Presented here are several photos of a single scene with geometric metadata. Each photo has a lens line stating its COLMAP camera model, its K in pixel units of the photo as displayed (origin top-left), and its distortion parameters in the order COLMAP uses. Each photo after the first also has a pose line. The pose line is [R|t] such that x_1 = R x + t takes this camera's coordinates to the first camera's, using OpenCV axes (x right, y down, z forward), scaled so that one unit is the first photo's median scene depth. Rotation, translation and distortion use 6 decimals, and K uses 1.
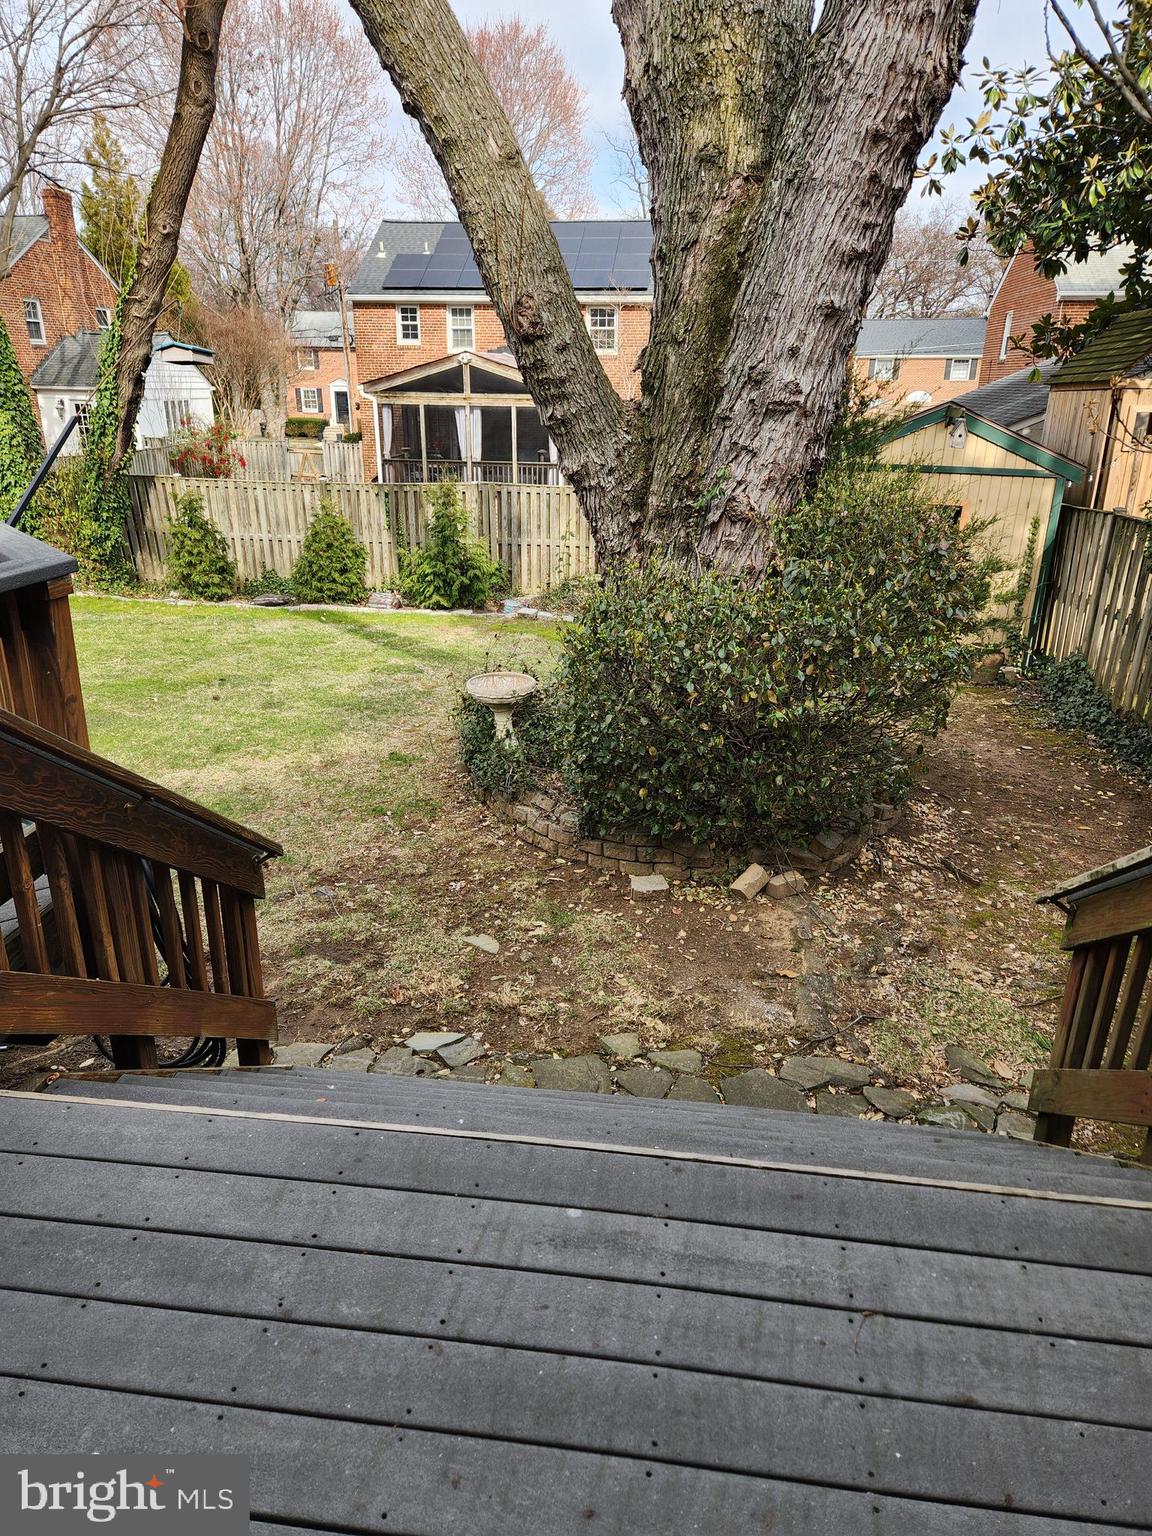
lens RADIAL K [[1033.0, 0, 587.0], [0, 1033.0, 778.8], [0, 0, 1]] dist [0.078104, -0.058958]
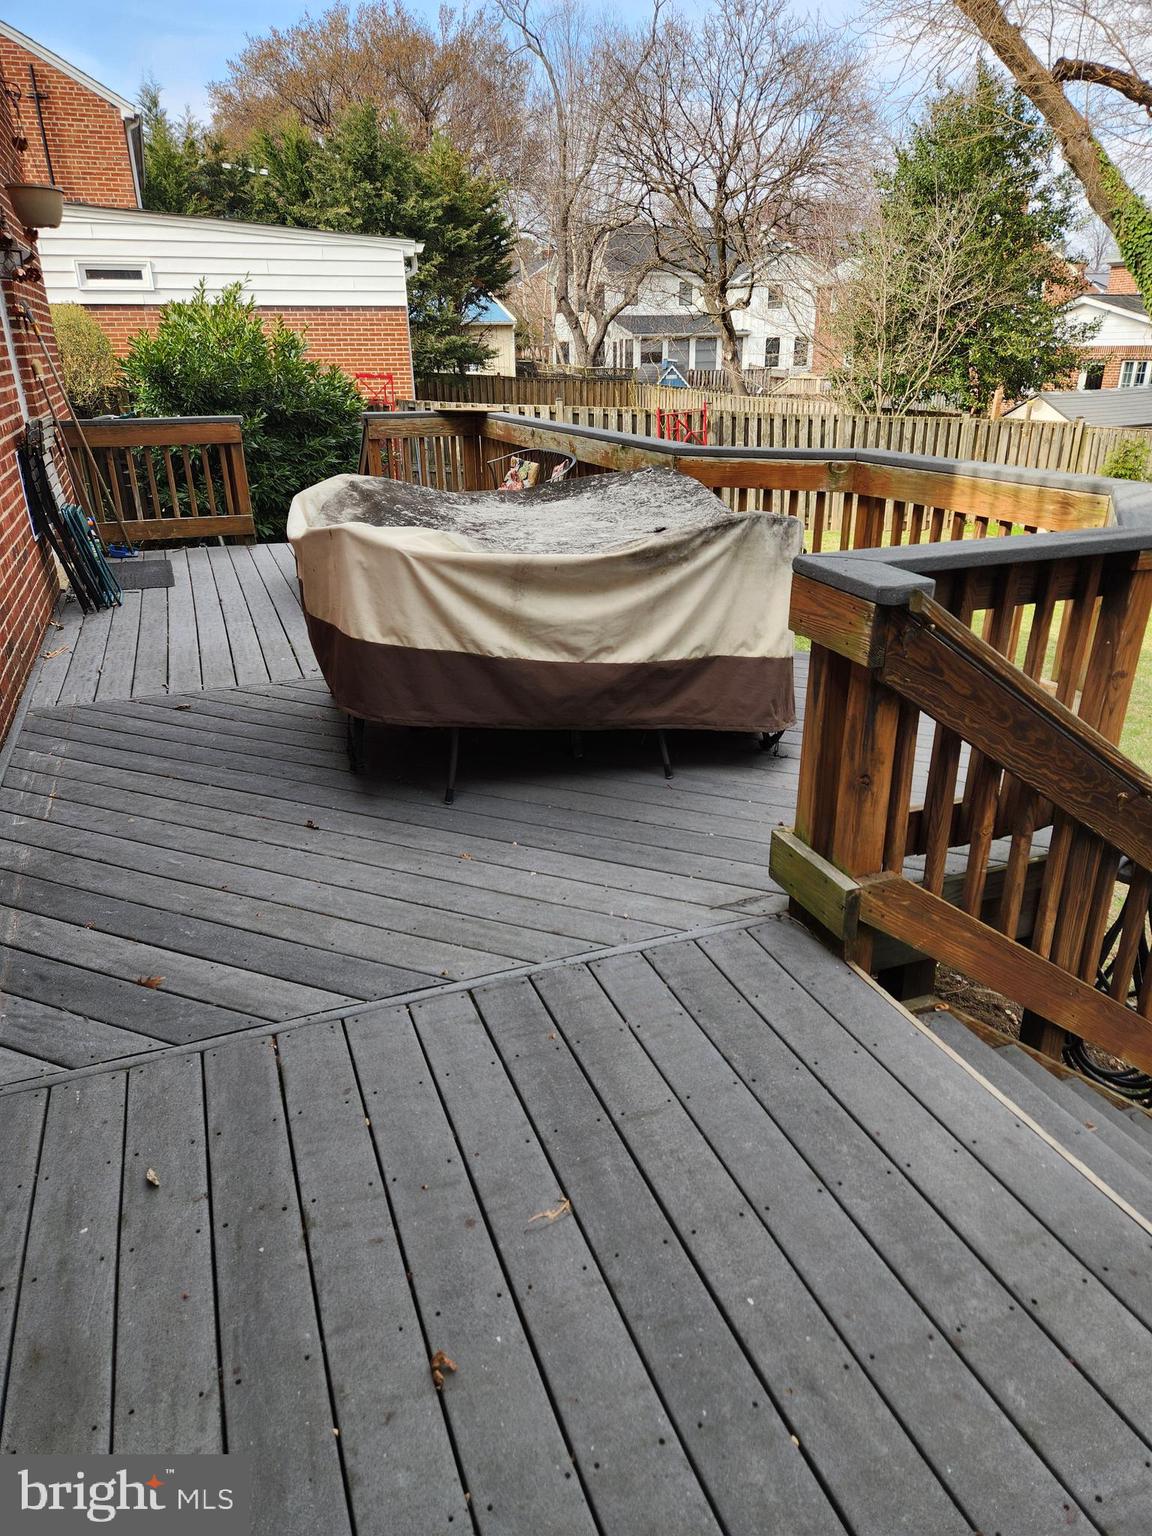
lens RADIAL K [[1033.0, 0, 587.0], [0, 1033.0, 778.8], [0, 0, 1]] dist [0.078104, -0.058958]
pose [[0.468071, 0.325955, -0.821379, 0.021486], [-0.301698, 0.932583, 0.198159, -0.006004], [0.830595, 0.155056, 0.534855, 0.018128]]
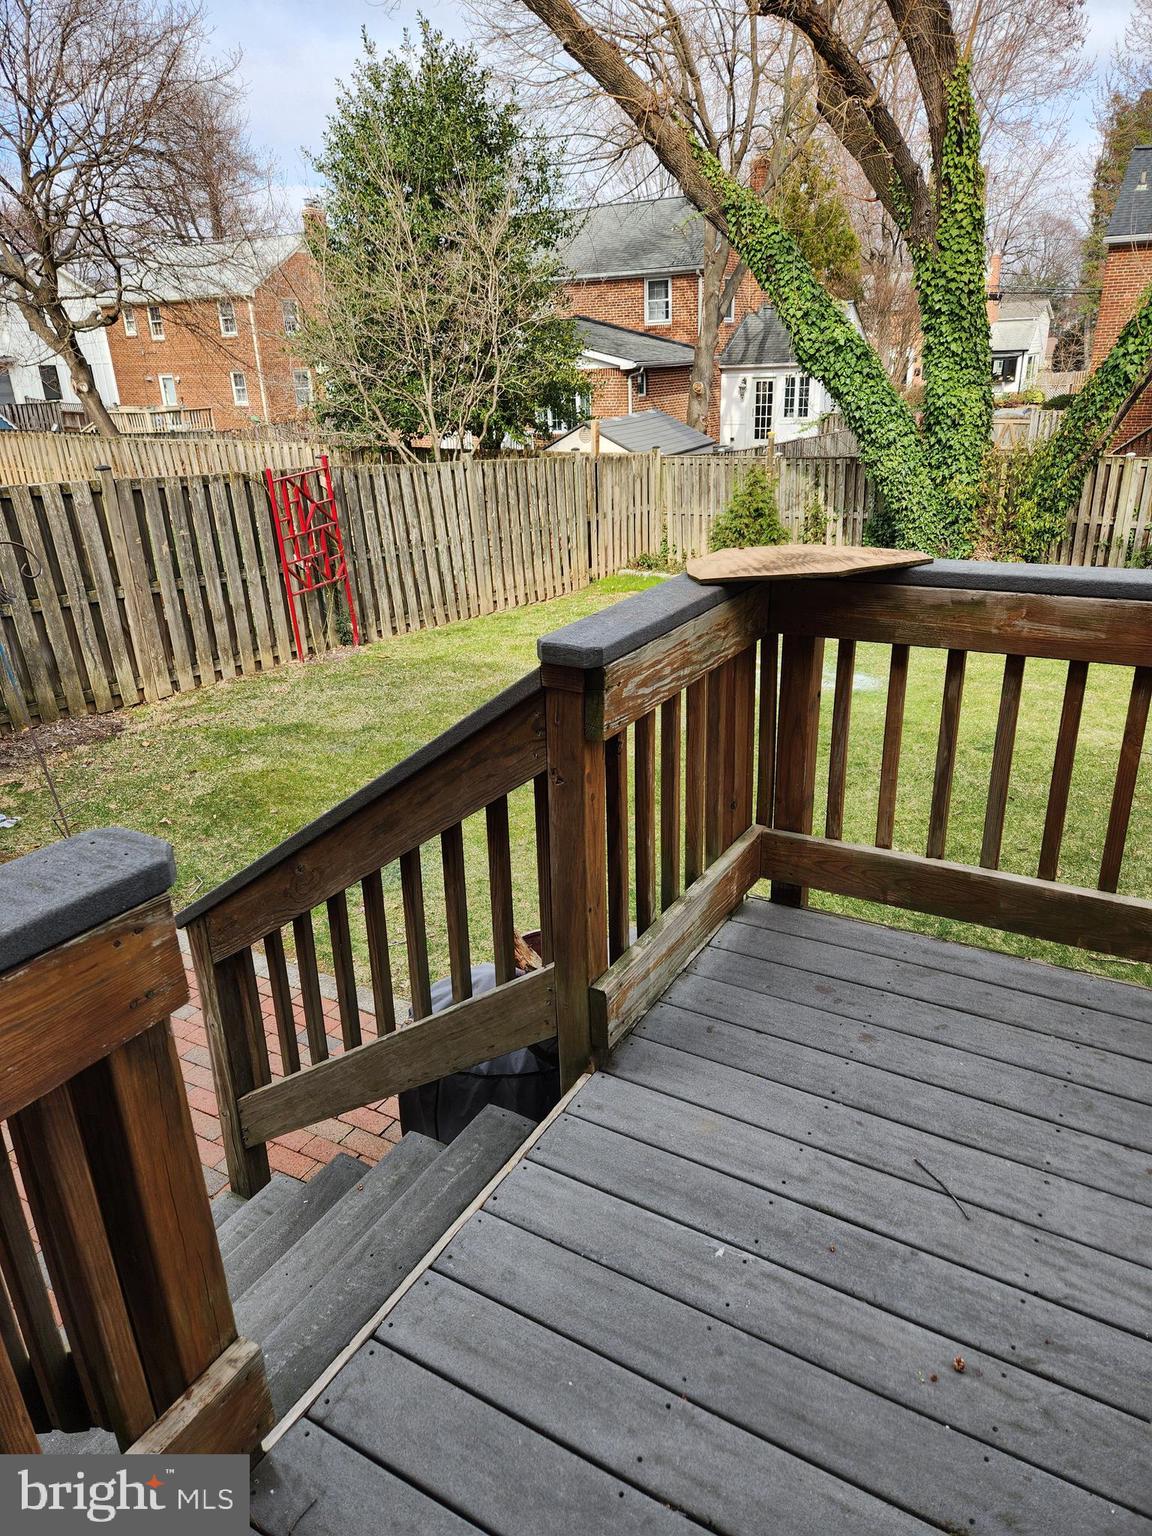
lens RADIAL K [[1026.9, 0, 579.4], [0, 1026.9, 775.8], [0, 0, 1]] dist [0.082358, -0.069419]
pose [[0.919886, 0.109572, -0.376568, -0.293313], [-0.100050, 0.993972, 0.044818, -0.019232], [0.379209, -0.003552, 0.925304, 0.041391]]
